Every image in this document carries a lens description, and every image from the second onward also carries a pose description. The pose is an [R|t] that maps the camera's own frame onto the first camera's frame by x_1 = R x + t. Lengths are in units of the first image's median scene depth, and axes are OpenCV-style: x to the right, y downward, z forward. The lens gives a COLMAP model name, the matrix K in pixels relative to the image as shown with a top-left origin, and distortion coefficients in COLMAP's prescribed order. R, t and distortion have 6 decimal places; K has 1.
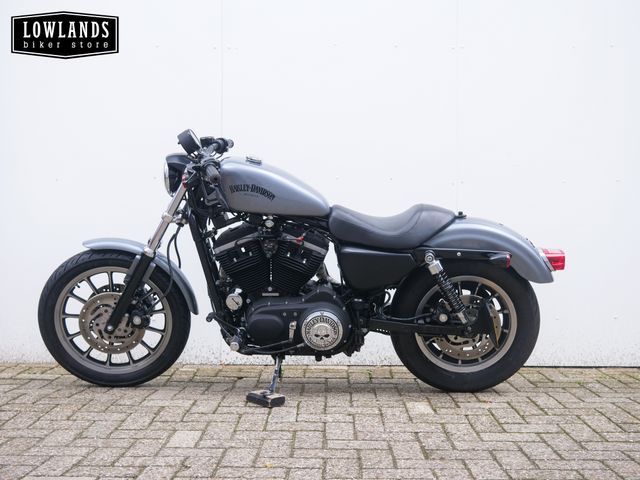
lens RADIAL K [[745.1, 0, 320.0], [0, 745.1, 240.0], [0, 0, 1]] dist [-0.014429, 0.023957]
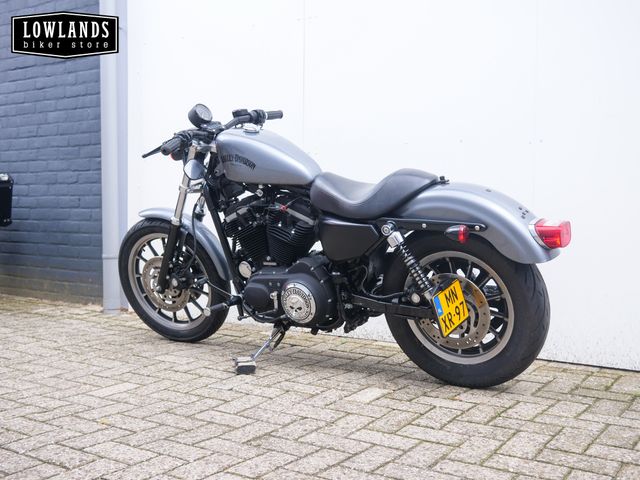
lens RADIAL K [[745.1, 0, 320.0], [0, 745.1, 240.0], [0, 0, 1]] dist [-0.014429, 0.023957]
pose [[0.836984, 0.023058, -0.546742, 0.535856], [0.000146, 0.999102, 0.042359, -0.001030], [0.547228, -0.035534, 0.836229, 0.202003]]
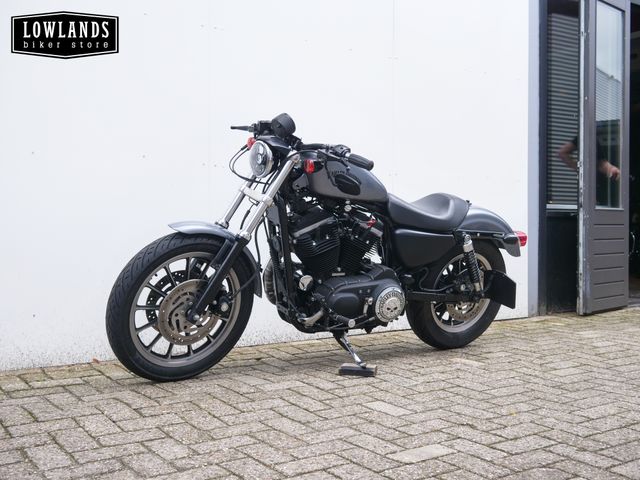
lens RADIAL K [[745.1, 0, 320.0], [0, 745.1, 240.0], [0, 0, 1]] dist [-0.014429, 0.023957]
pose [[0.817189, -0.013739, 0.576205, -0.704202], [0.002029, 0.999778, 0.020960, 0.001232], [-0.576366, -0.015959, 0.817036, 0.141479]]
